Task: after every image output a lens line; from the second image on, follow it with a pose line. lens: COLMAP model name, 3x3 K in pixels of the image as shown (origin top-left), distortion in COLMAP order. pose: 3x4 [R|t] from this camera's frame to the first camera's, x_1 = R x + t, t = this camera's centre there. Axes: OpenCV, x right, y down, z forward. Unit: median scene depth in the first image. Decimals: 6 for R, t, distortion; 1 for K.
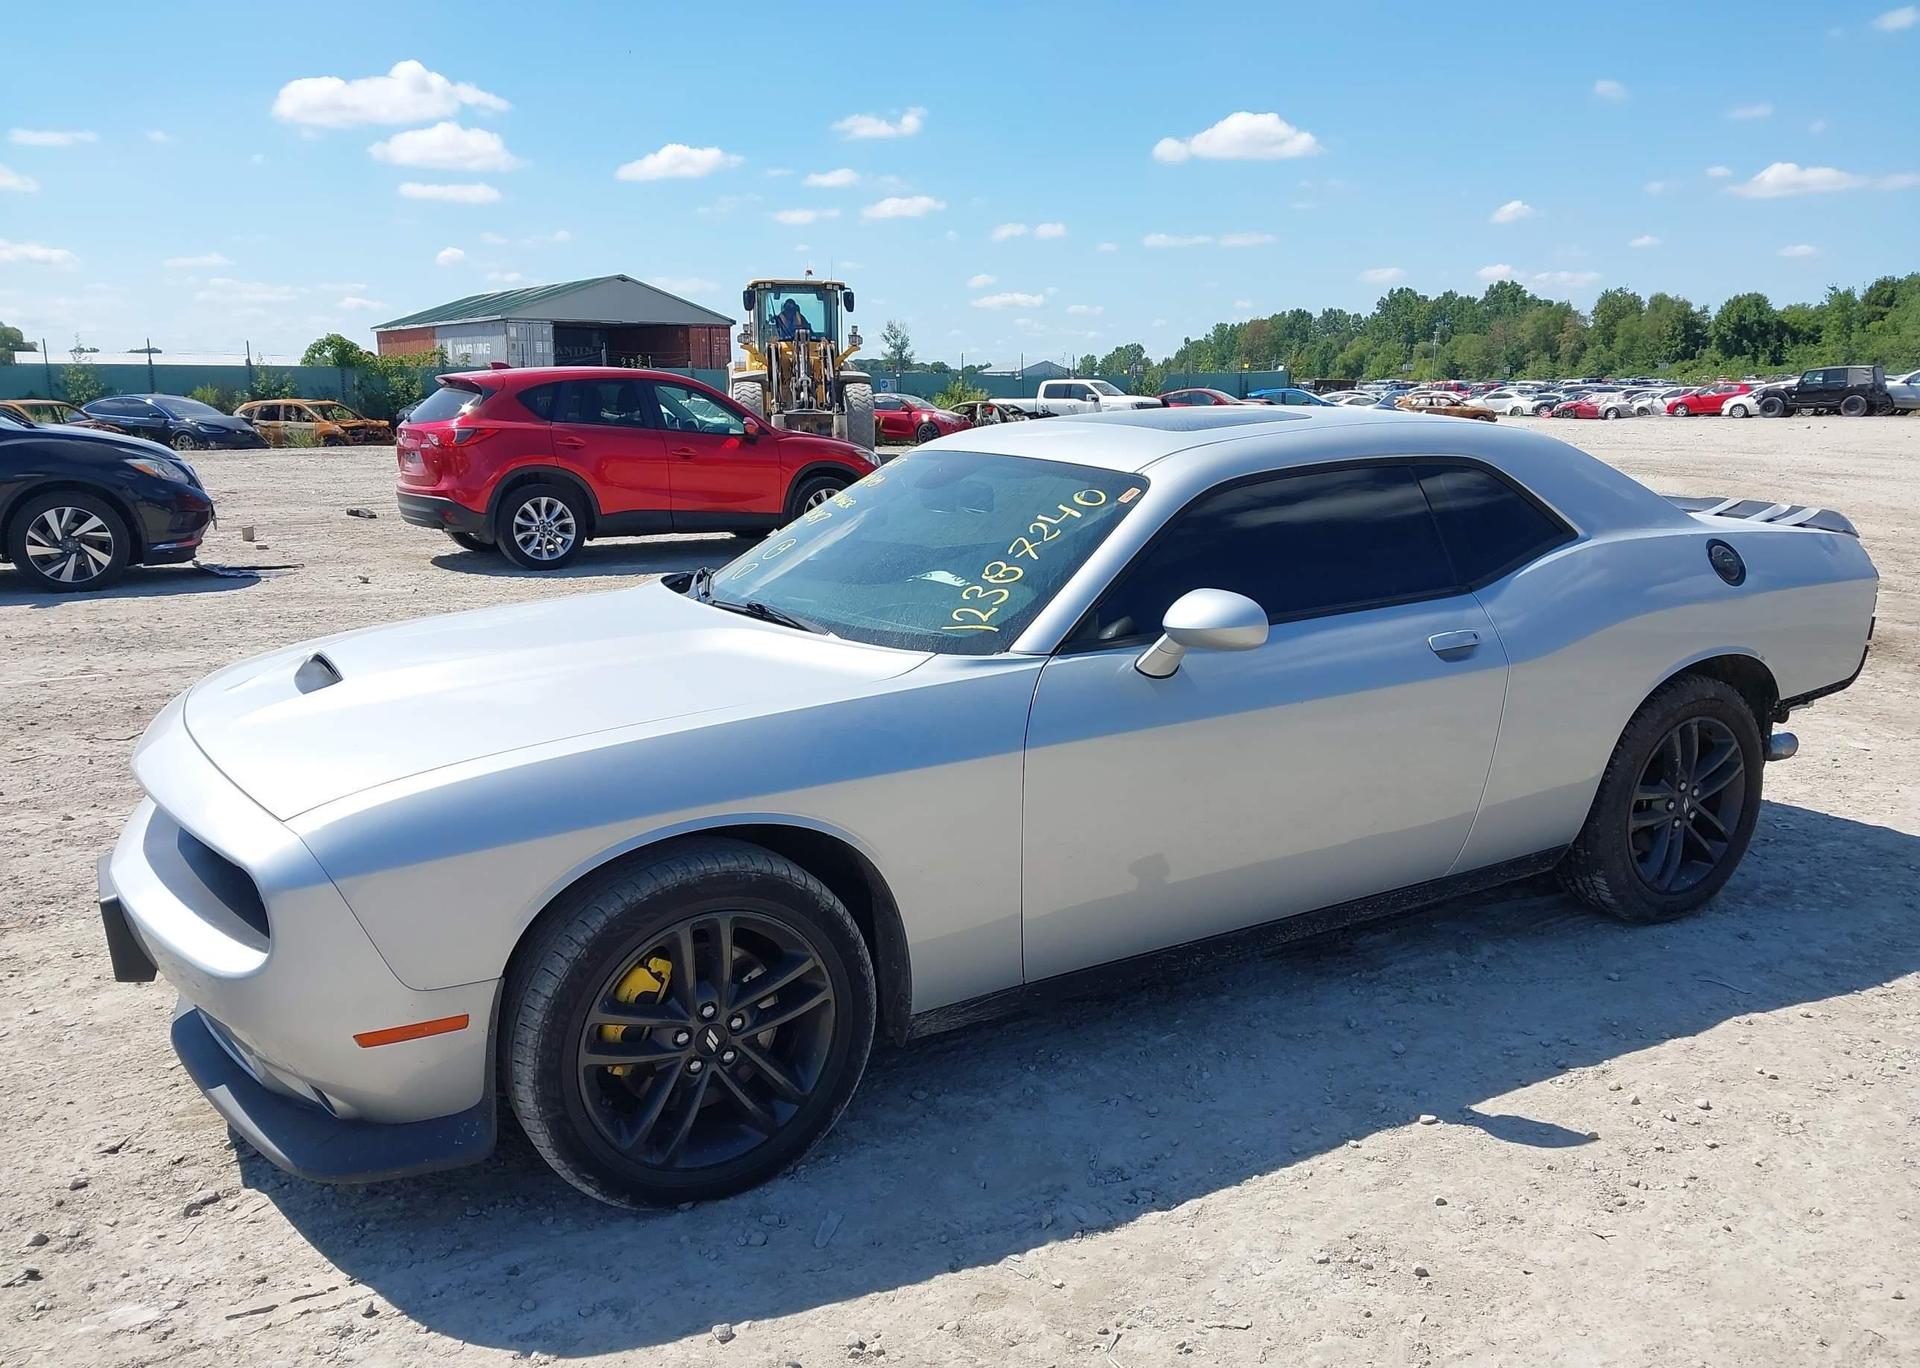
lens RADIAL K [[1569.1, 0, 946.4], [0, 1569.1, 701.7], [0, 0, 1]] dist [0.013900, -0.008603]
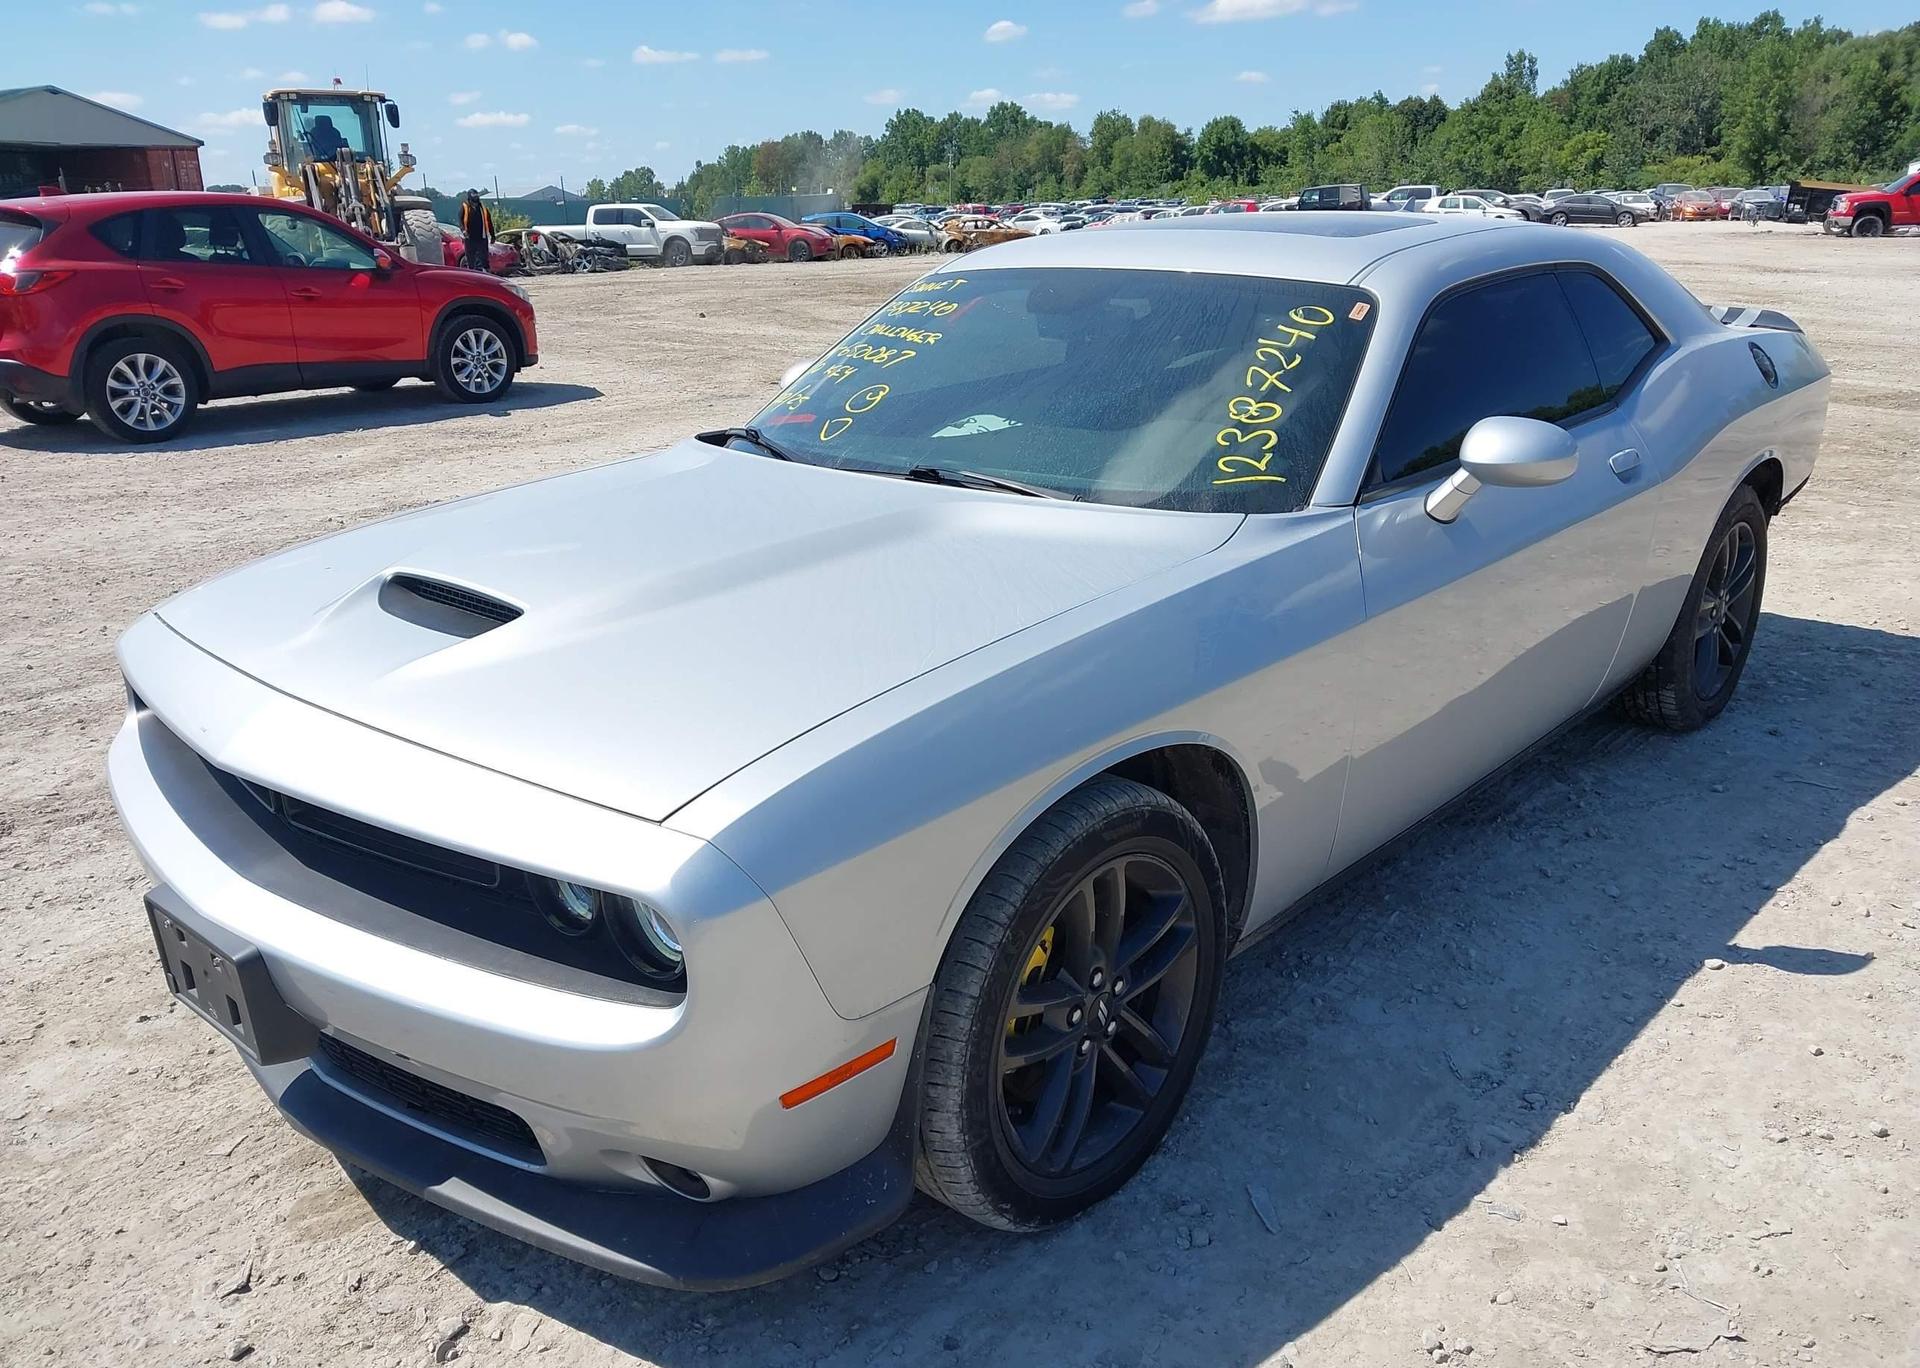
lens RADIAL K [[1574.3, 0, 954.9], [0, 1574.3, 709.0], [0, 0, 1]] dist [0.021005, -0.051989]
pose [[0.948633, -0.107194, 0.297665, -0.037838], [0.075114, 0.990260, 0.117227, -0.003426], [-0.307332, -0.088846, 0.947446, 0.022617]]
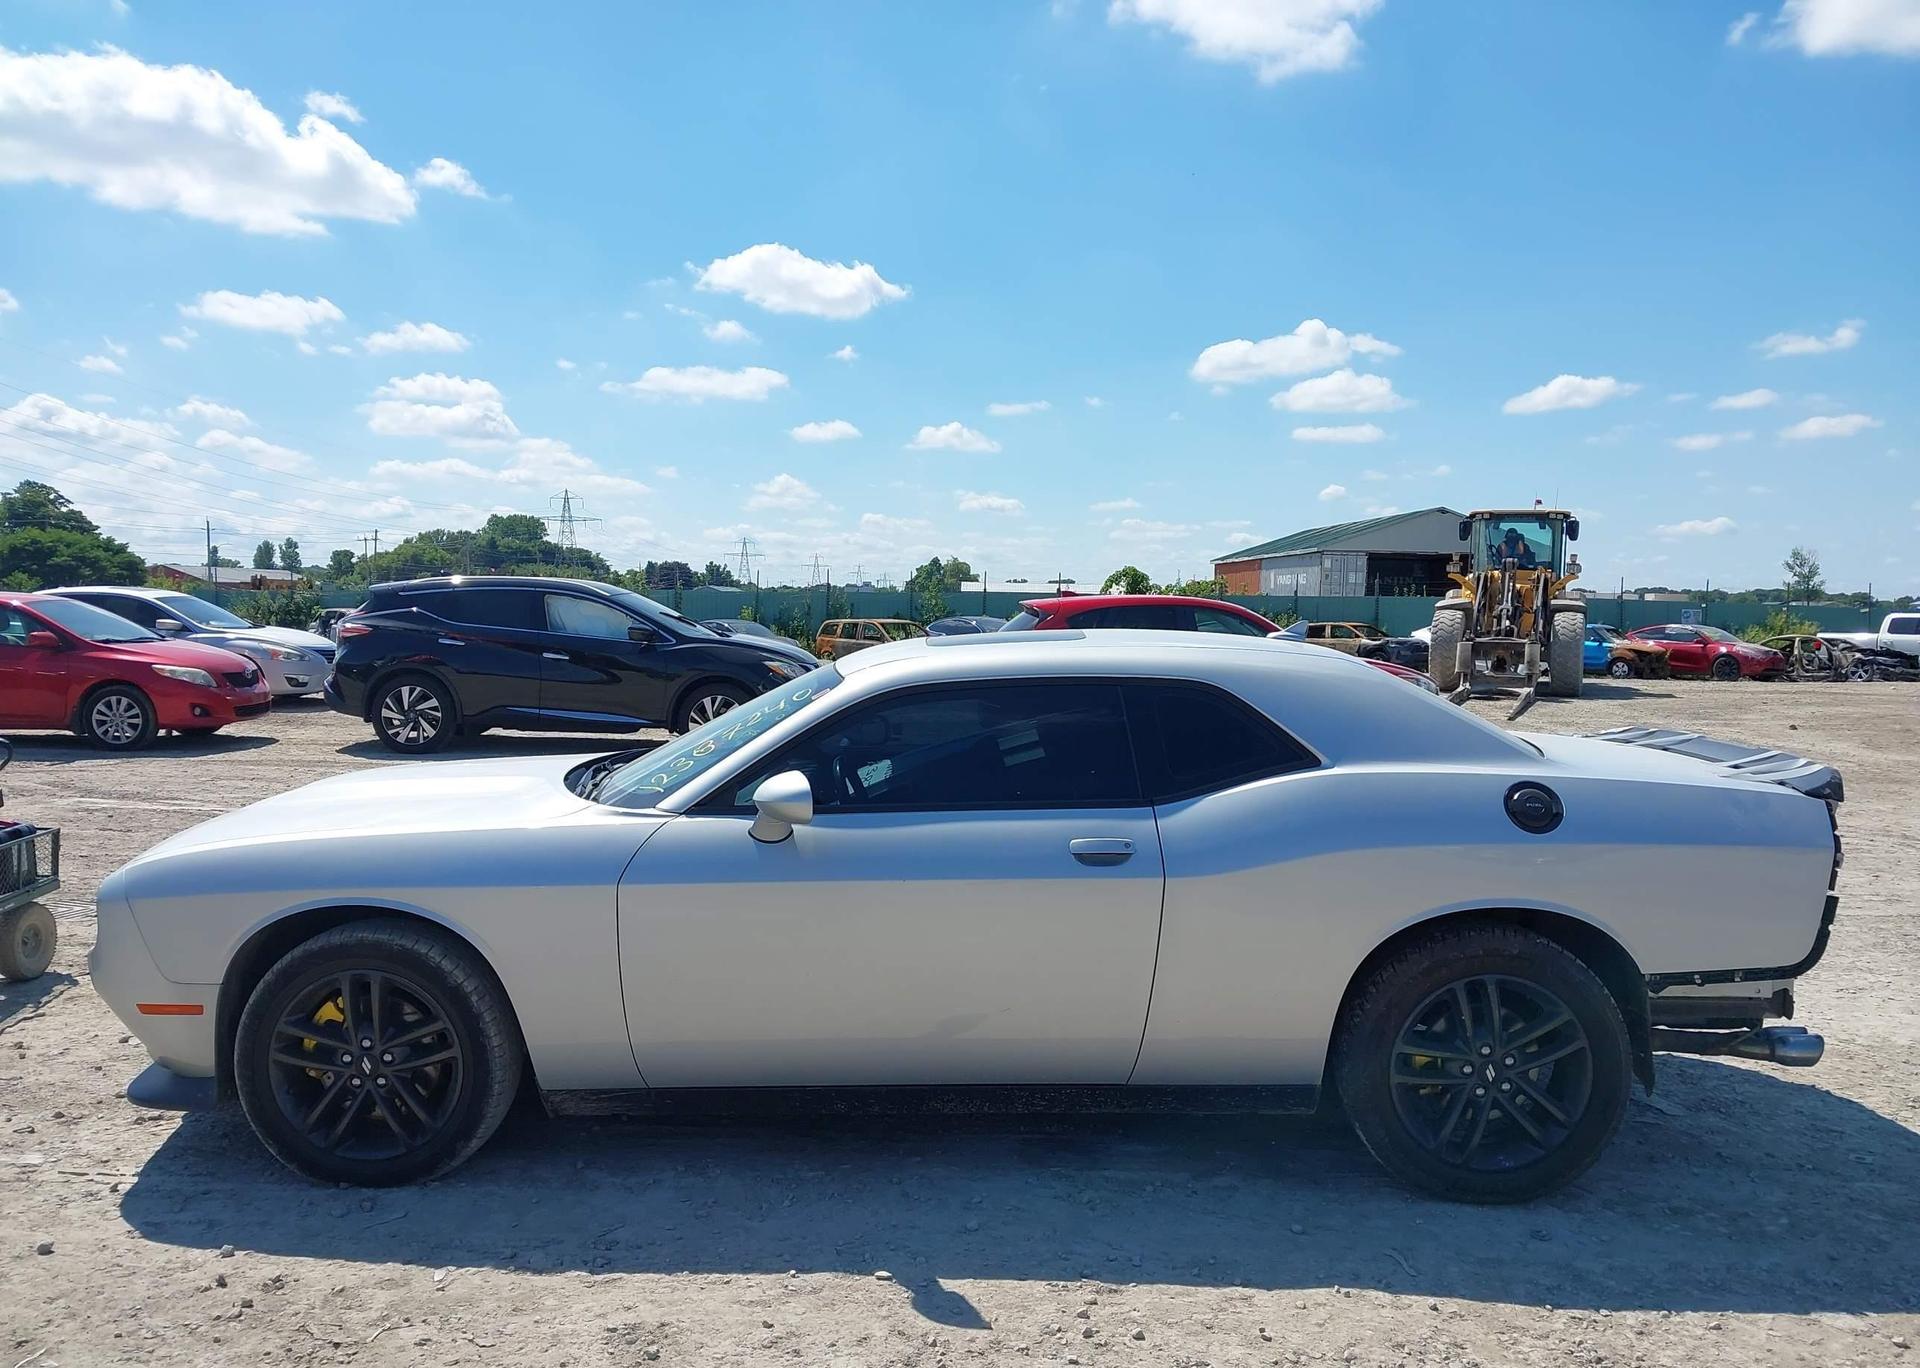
lens RADIAL K [[1593.4, 0, 960.0], [0, 1593.4, 684.0], [0, 0, 1]] dist [0.011302, -0.085072]
pose [[0.836629, 0.035758, -0.546601, 0.098033], [-0.119939, 0.985611, -0.119102, -0.001010], [0.534477, 0.165203, 0.828880, 0.005991]]
